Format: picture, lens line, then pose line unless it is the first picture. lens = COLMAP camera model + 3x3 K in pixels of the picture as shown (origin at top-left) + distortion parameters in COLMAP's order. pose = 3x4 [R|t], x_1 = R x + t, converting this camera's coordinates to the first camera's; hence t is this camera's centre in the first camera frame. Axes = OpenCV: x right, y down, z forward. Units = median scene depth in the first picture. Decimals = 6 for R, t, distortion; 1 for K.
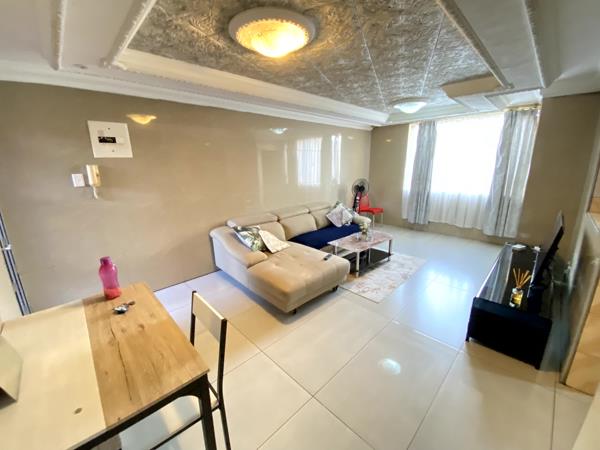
lens RADIAL K [[245.1, 0, 300.6], [0, 245.1, 224.1], [0, 0, 1]] dist [0.003559, -0.000097]
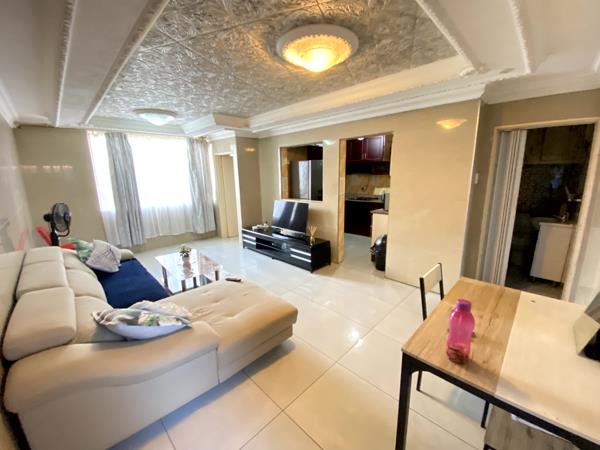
lens RADIAL K [[245.1, 0, 299.0], [0, 245.1, 223.9], [0, 0, 1]] dist [0.003559, -0.000097]
pose [[-0.016635, -0.190056, 0.981632, -0.695851], [0.266174, 0.945499, 0.187571, -0.152646], [-0.963782, 0.264405, 0.034860, 0.668491]]
